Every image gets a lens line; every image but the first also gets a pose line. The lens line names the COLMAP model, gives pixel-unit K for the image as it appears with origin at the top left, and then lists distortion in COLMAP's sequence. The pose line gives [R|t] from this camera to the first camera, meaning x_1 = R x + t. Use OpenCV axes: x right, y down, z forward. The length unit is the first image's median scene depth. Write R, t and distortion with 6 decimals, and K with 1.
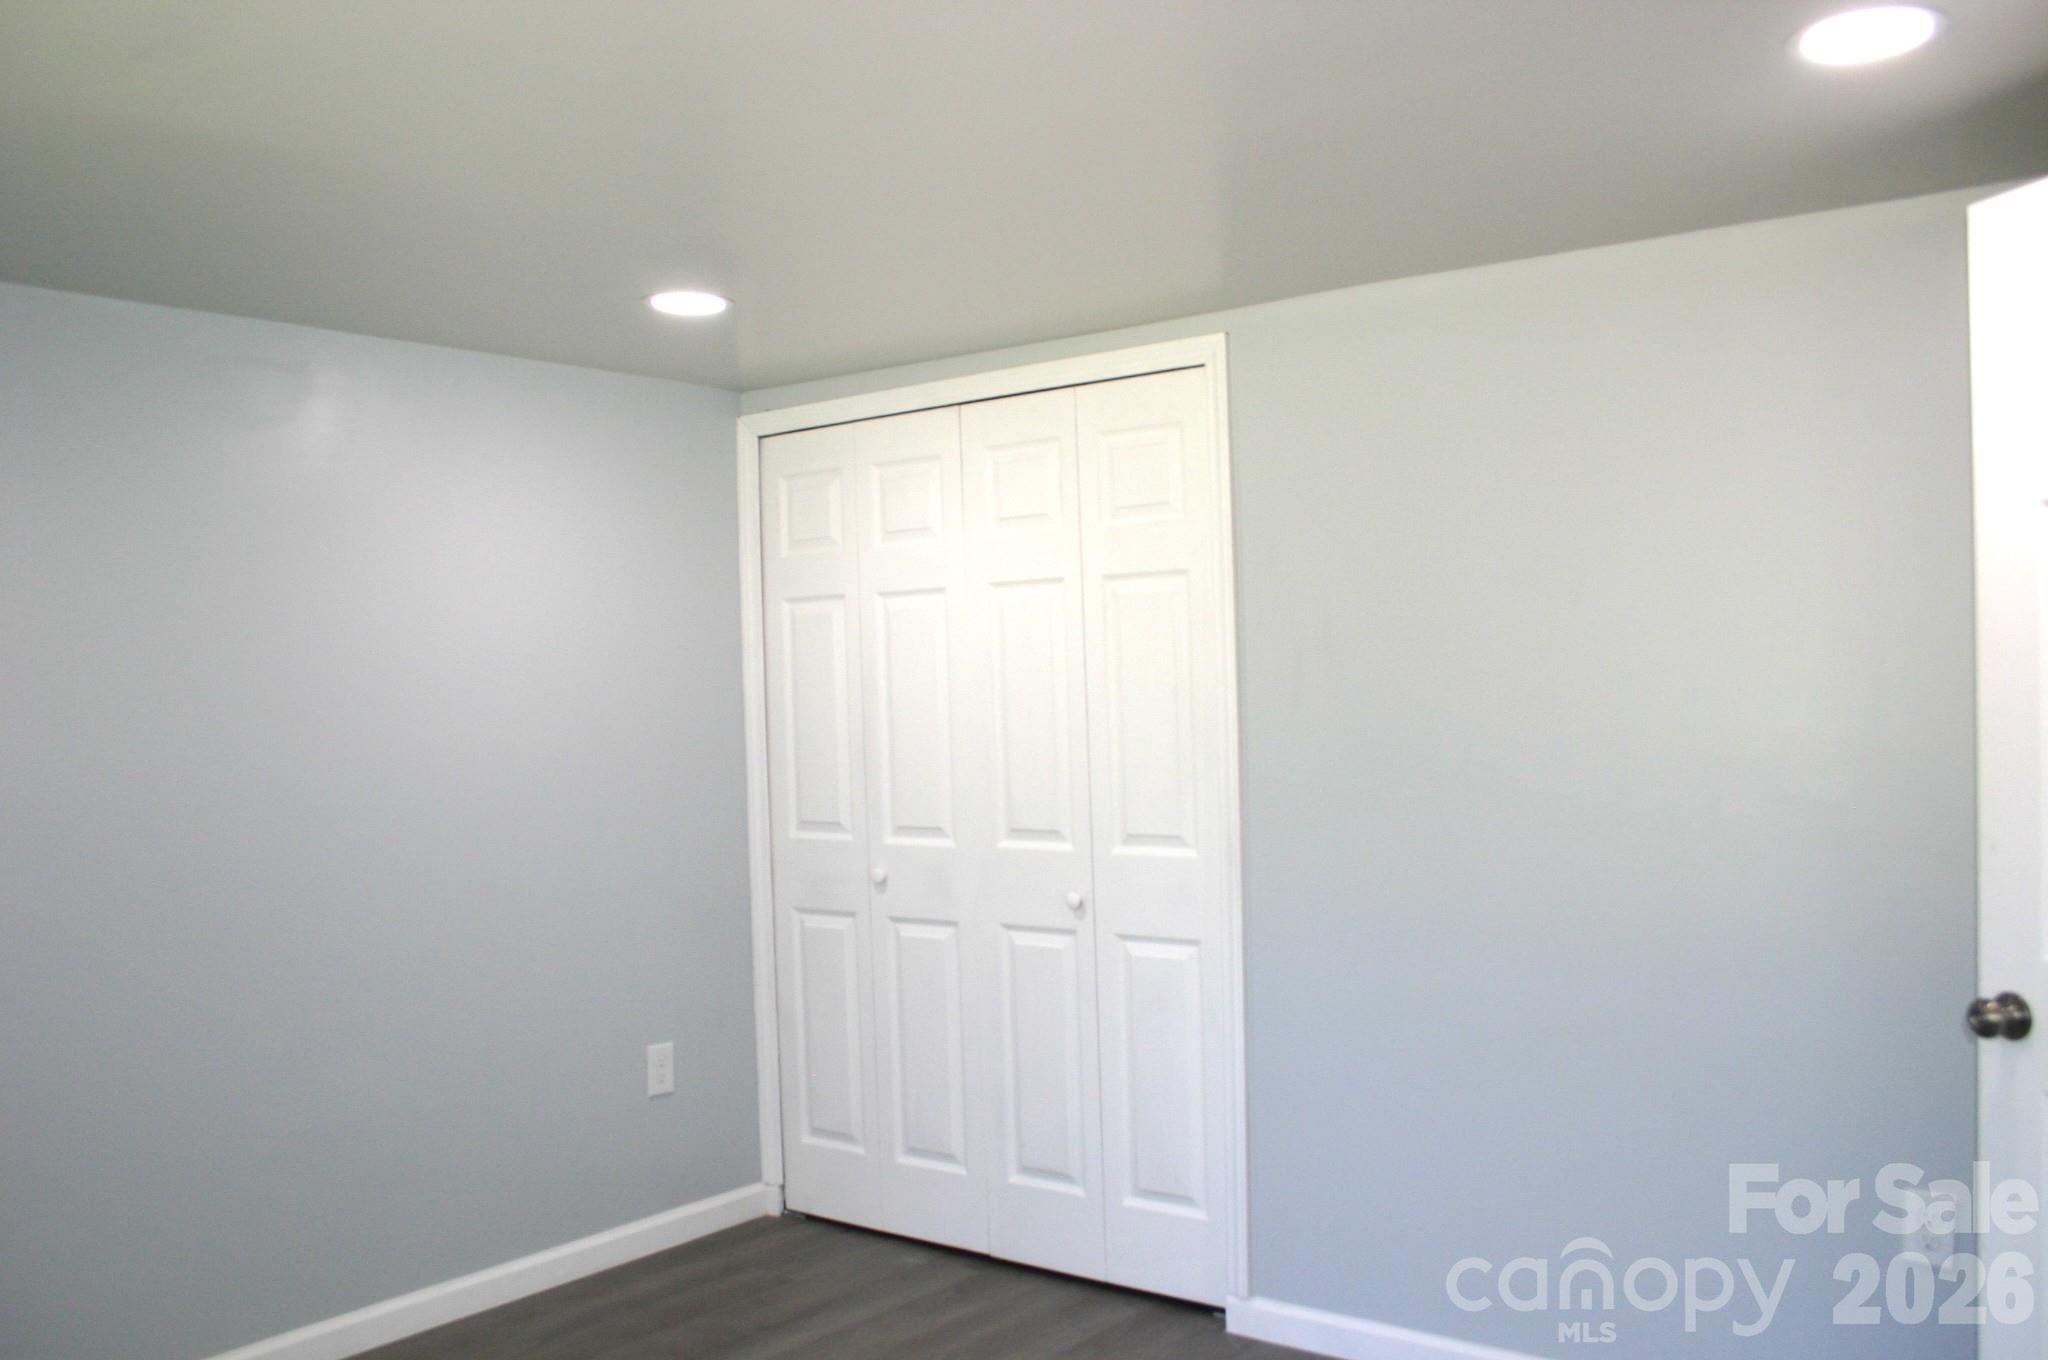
lens RADIAL K [[1728.9, 0, 1024.0], [0, 1728.9, 680.0], [0, 0, 1]] dist [0.094573, -0.000850]
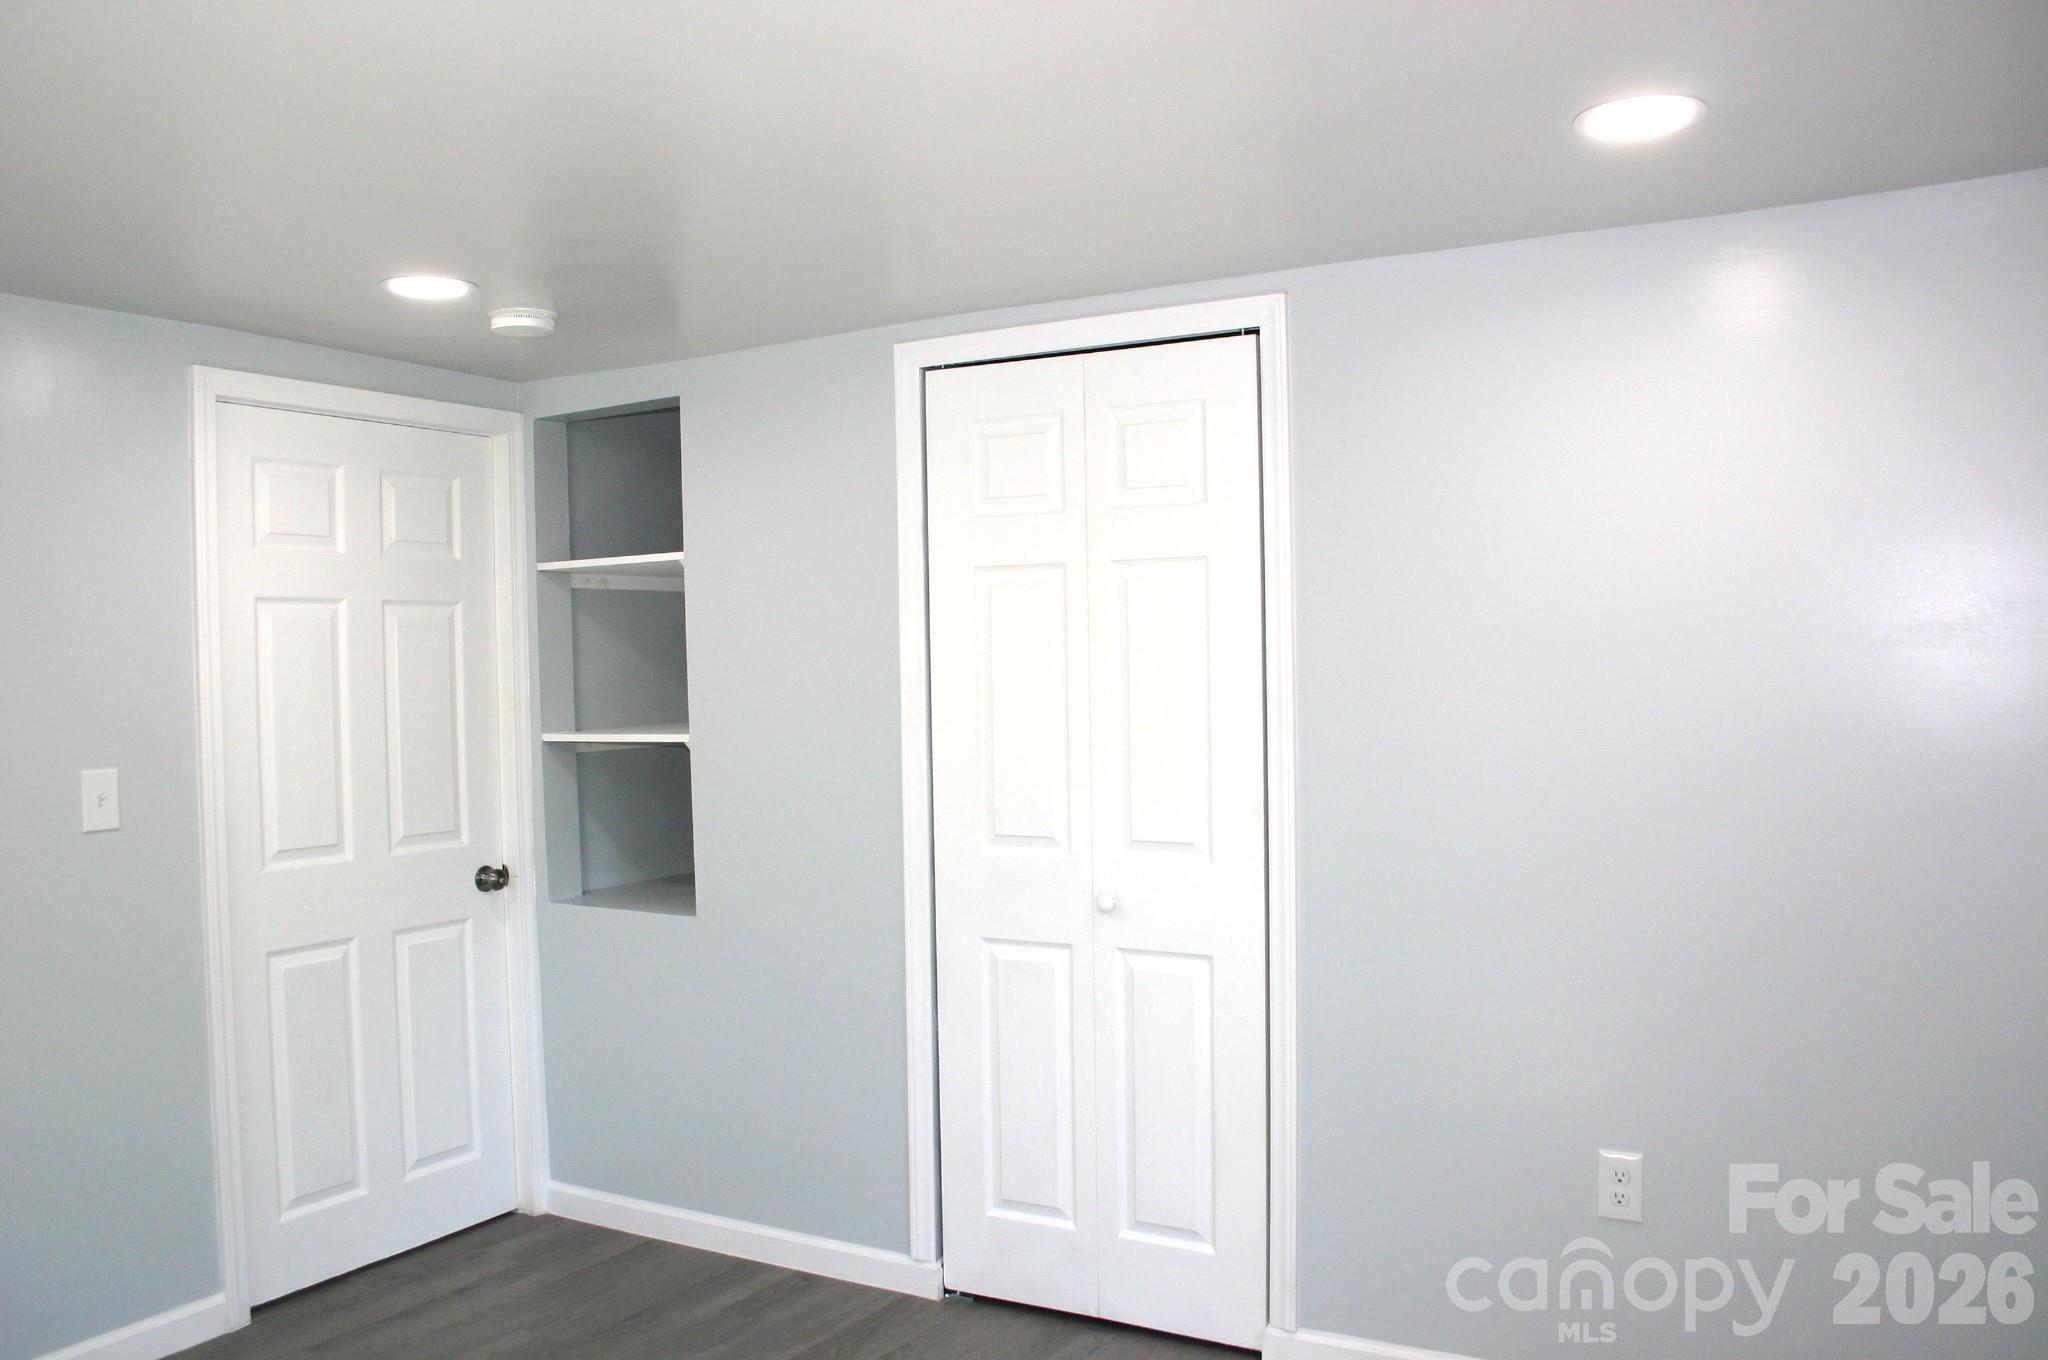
lens RADIAL K [[1726.5, 0, 1024.0], [0, 1726.5, 680.0], [0, 0, 1]] dist [-0.001964, 0.002503]
pose [[0.990364, 0.013595, 0.137818, -0.148124], [-0.013741, 0.999906, 0.000107, 0.005912], [-0.137803, -0.002000, 0.990458, 0.117891]]
